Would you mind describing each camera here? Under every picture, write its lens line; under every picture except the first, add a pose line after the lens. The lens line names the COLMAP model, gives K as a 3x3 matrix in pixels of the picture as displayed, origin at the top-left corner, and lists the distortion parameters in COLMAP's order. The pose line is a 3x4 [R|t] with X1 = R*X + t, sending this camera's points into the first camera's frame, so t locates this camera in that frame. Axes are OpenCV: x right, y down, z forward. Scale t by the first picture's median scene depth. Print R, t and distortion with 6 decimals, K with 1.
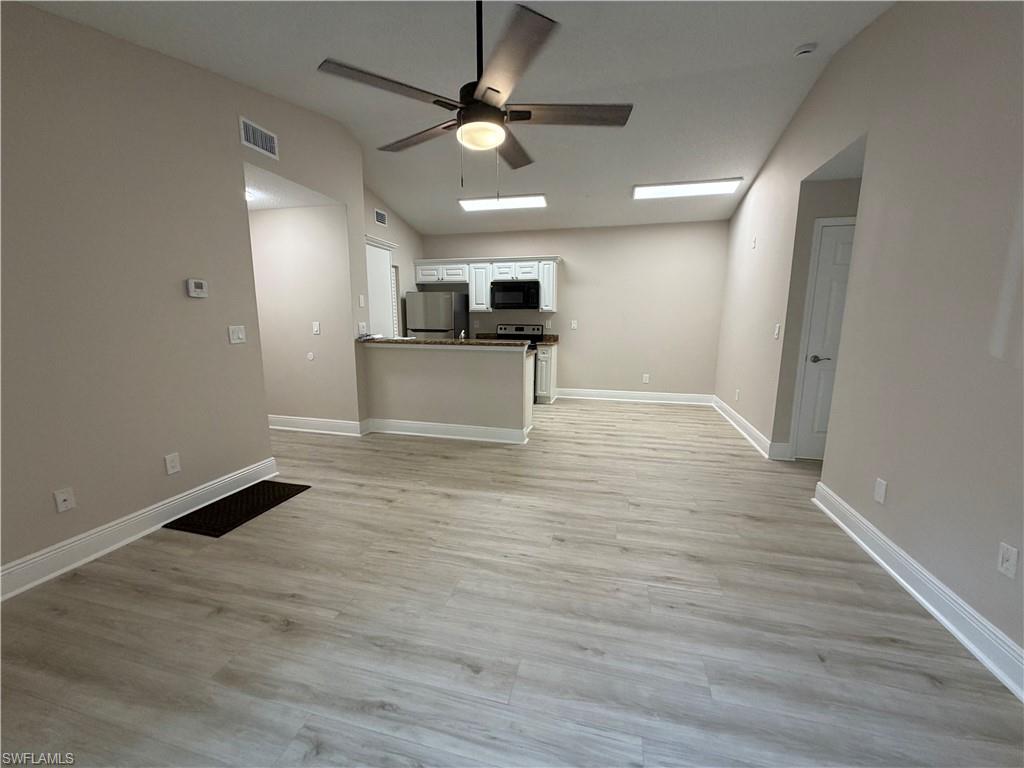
lens RADIAL K [[407.6, 0, 509.7], [0, 407.6, 385.0], [0, 0, 1]] dist [0.001110, -0.000038]
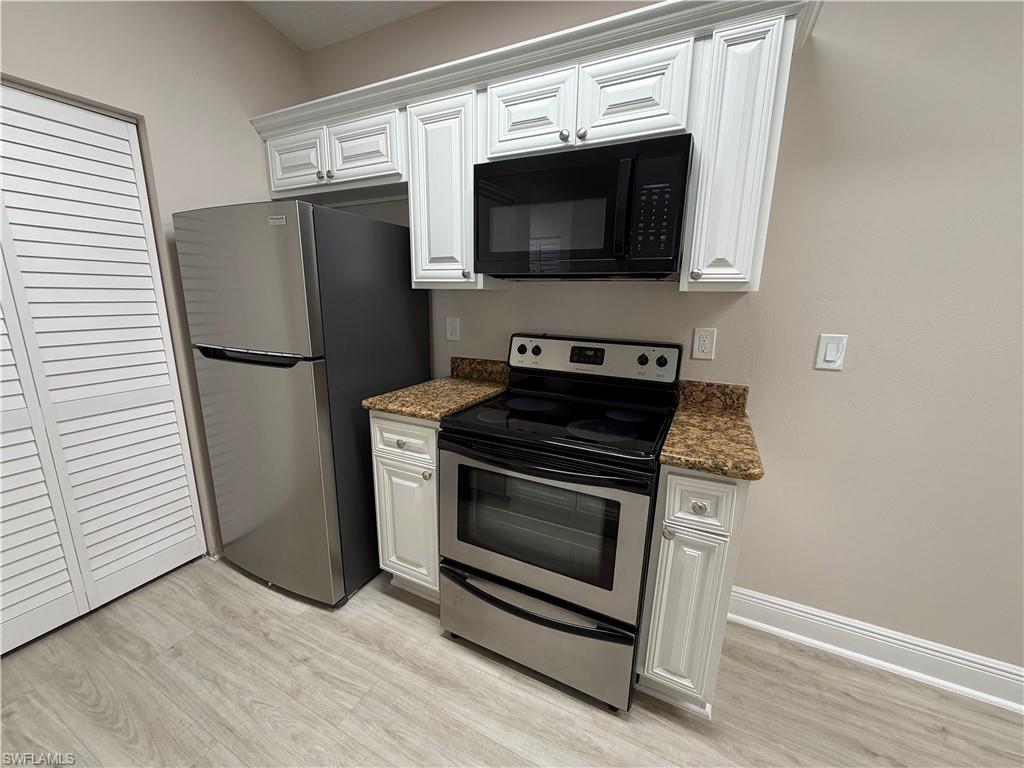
lens RADIAL K [[407.6, 0, 509.7], [0, 407.6, 385.0], [0, 0, 1]] dist [0.001110, -0.000038]
pose [[0.977515, 0.058138, -0.202692, 0.041424], [-0.048275, 0.997413, 0.053271, -0.181393], [0.205265, -0.042288, 0.977792, 1.017013]]
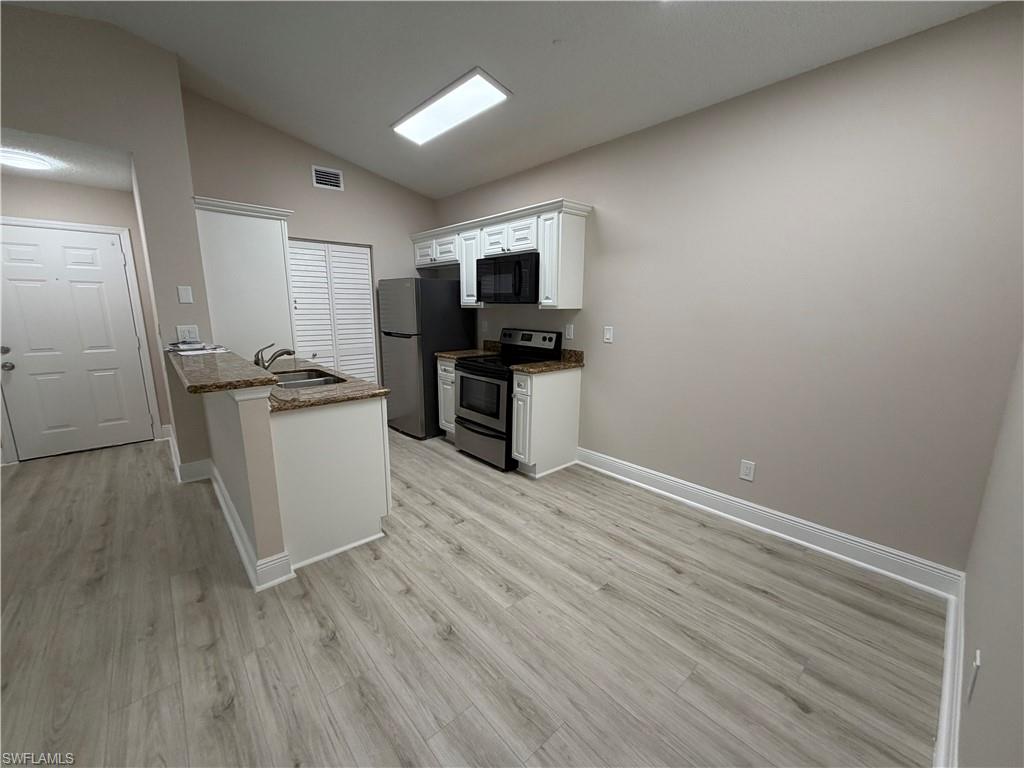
lens RADIAL K [[407.6, 0, 509.7], [0, 407.6, 385.0], [0, 0, 1]] dist [0.001110, -0.000038]
pose [[0.831949, 0.108689, -0.544103, 0.468684], [-0.096321, 0.994028, 0.051288, -0.134615], [0.546428, 0.009740, 0.837450, 0.686558]]
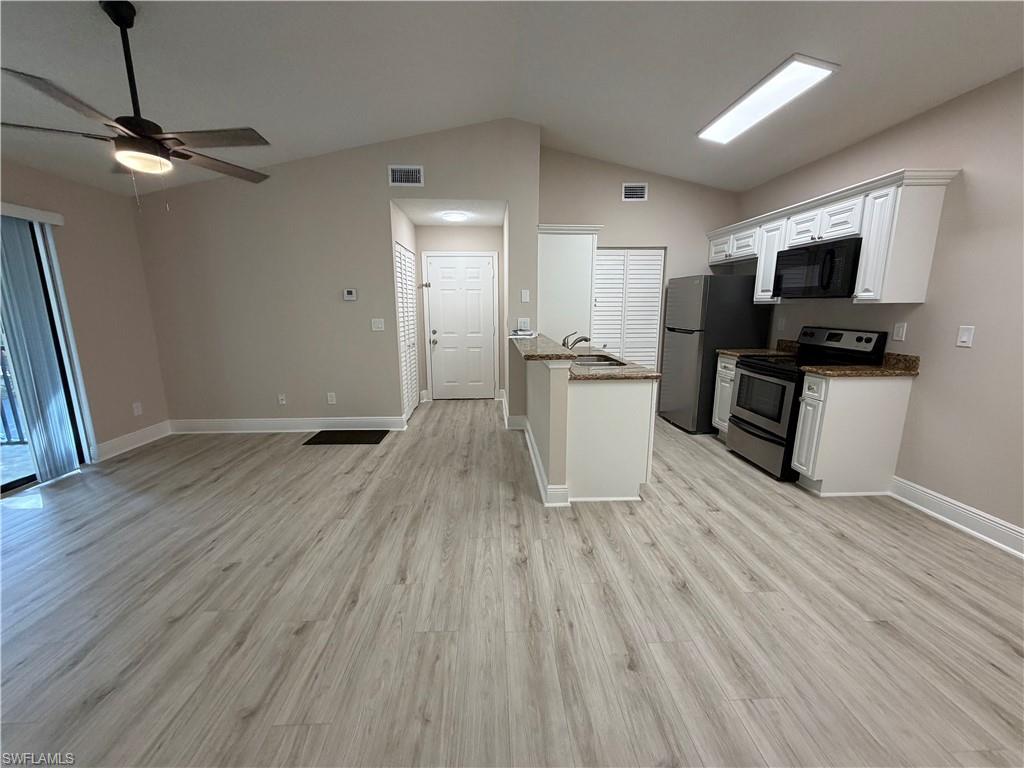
lens RADIAL K [[407.6, 0, 509.7], [0, 407.6, 385.0], [0, 0, 1]] dist [0.001110, -0.000038]
pose [[0.297559, 0.179779, -0.937624, 0.552619], [-0.155166, 0.978159, 0.138308, -0.120301], [0.942010, 0.104333, 0.318956, 0.642837]]
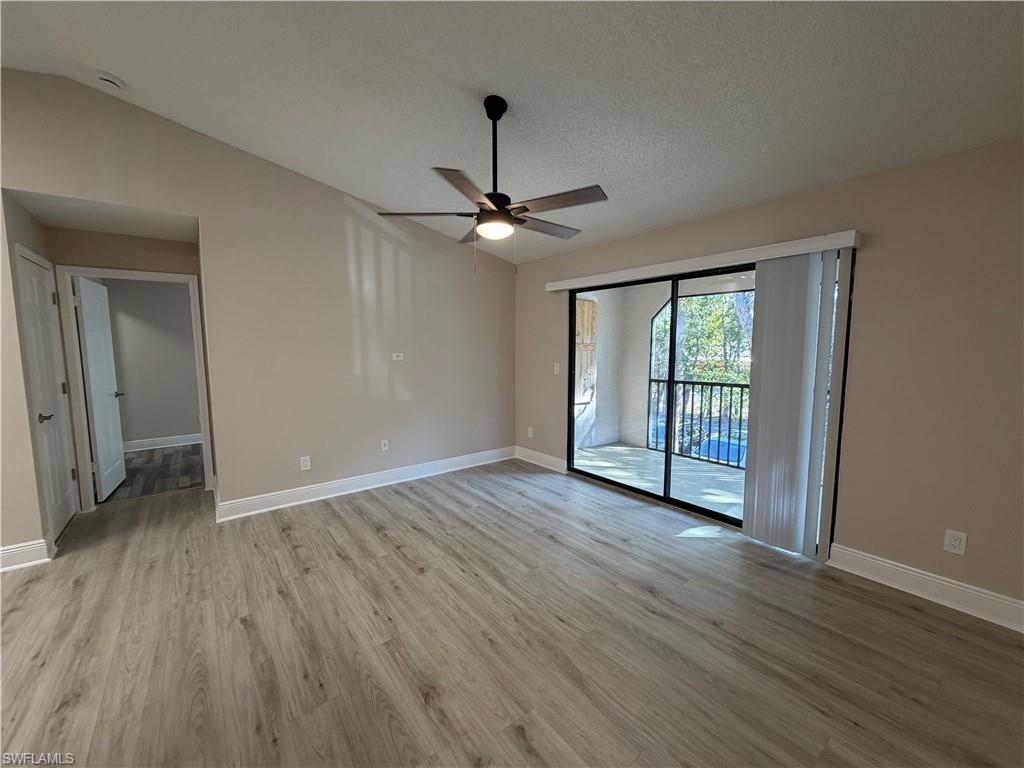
lens RADIAL K [[407.6, 0, 509.7], [0, 407.6, 385.0], [0, 0, 1]] dist [0.001110, -0.000038]
pose [[-0.794423, -0.056799, 0.604703, -0.354202], [0.104959, 0.967800, 0.228793, -0.164386], [-0.598227, 0.245227, -0.762882, 0.802430]]
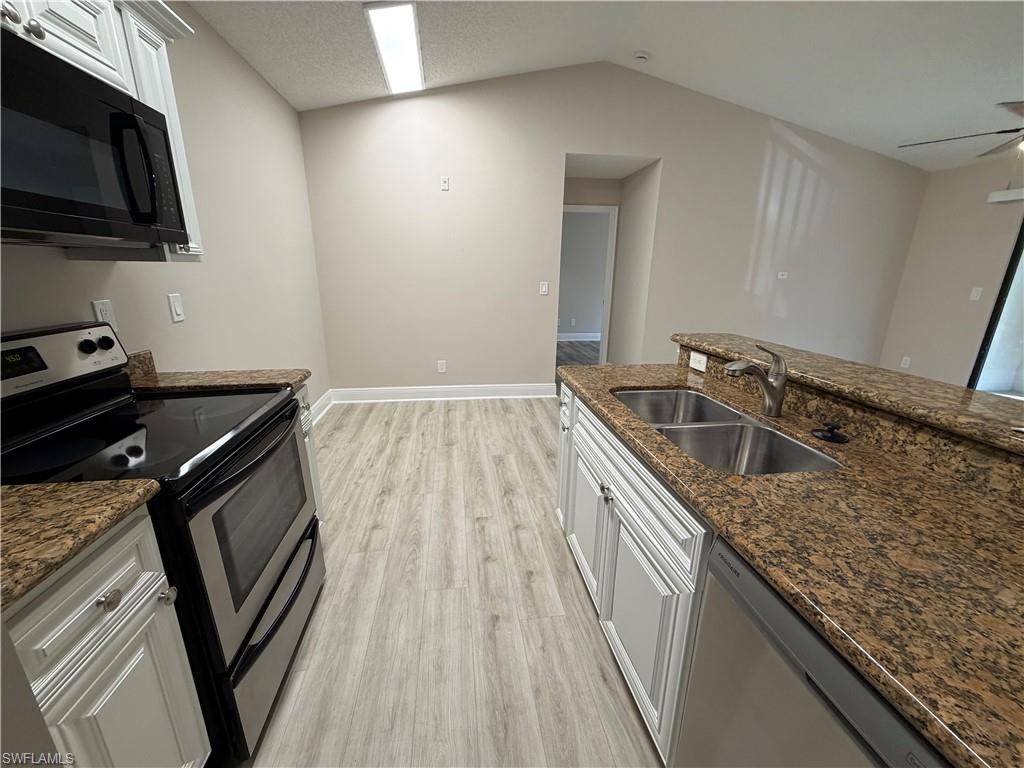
lens RADIAL K [[407.6, 0, 509.7], [0, 407.6, 385.0], [0, 0, 1]] dist [0.001110, -0.000038]
pose [[-0.383169, -0.259607, 0.886446, -0.291989], [0.141570, 0.931846, 0.334097, -0.218768], [-0.912765, 0.253510, -0.320301, 1.218300]]
